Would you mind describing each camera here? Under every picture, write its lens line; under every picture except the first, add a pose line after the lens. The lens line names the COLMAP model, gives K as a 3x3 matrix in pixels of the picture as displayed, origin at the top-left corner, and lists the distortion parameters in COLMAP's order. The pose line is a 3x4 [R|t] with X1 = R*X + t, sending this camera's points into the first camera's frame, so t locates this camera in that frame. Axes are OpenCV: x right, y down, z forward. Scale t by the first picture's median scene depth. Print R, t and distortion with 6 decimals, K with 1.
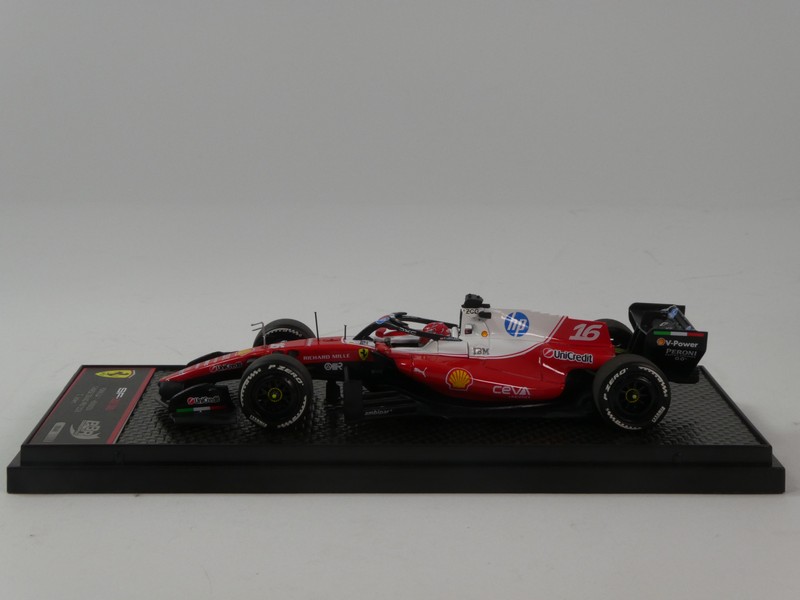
lens RADIAL K [[1531.9, 0, 400.0], [0, 1531.9, 300.0], [0, 0, 1]] dist [0.197809, -0.012818]
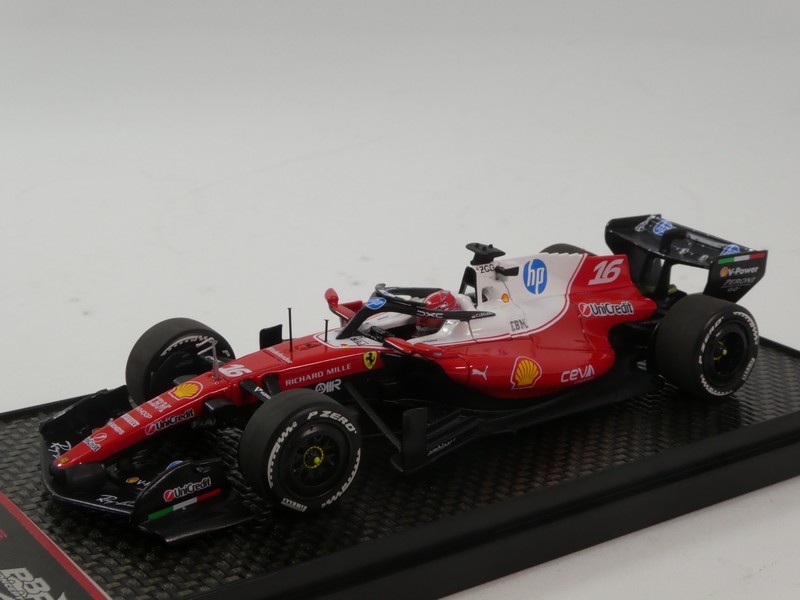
lens RADIAL K [[1493.7, 0, 400.0], [0, 1493.7, 300.0], [0, 0, 1]] dist [0.046604, 0.171444]
pose [[0.828341, -0.166227, 0.534995, -0.356848], [0.103693, 0.983957, 0.145173, -0.082440], [-0.550544, -0.064778, 0.832289, 0.476422]]
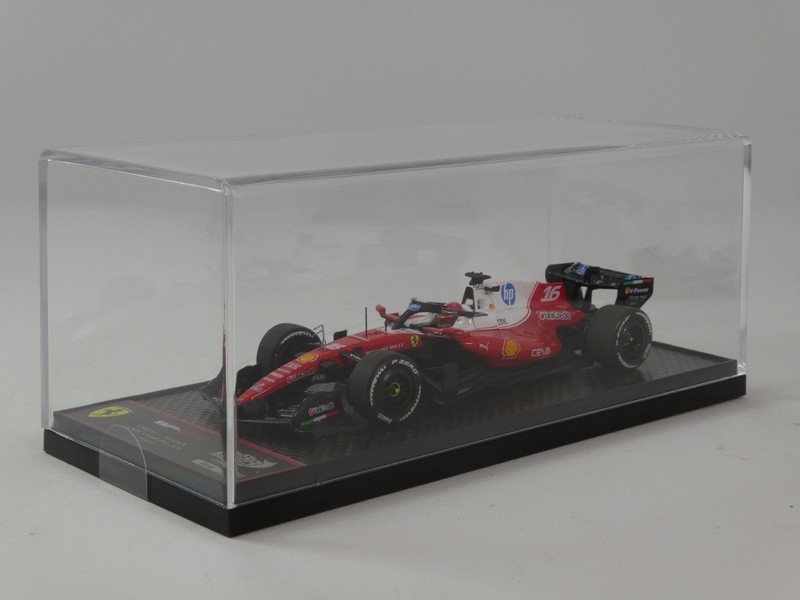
lens RADIAL K [[1531.9, 0, 400.0], [0, 1531.9, 300.0], [0, 0, 1]] dist [0.197809, -0.012818]
pose [[0.766277, -0.130303, 0.629159, -0.692770], [0.131815, 0.990273, 0.044550, -0.040172], [-0.628844, 0.048795, 0.775999, 0.208278]]
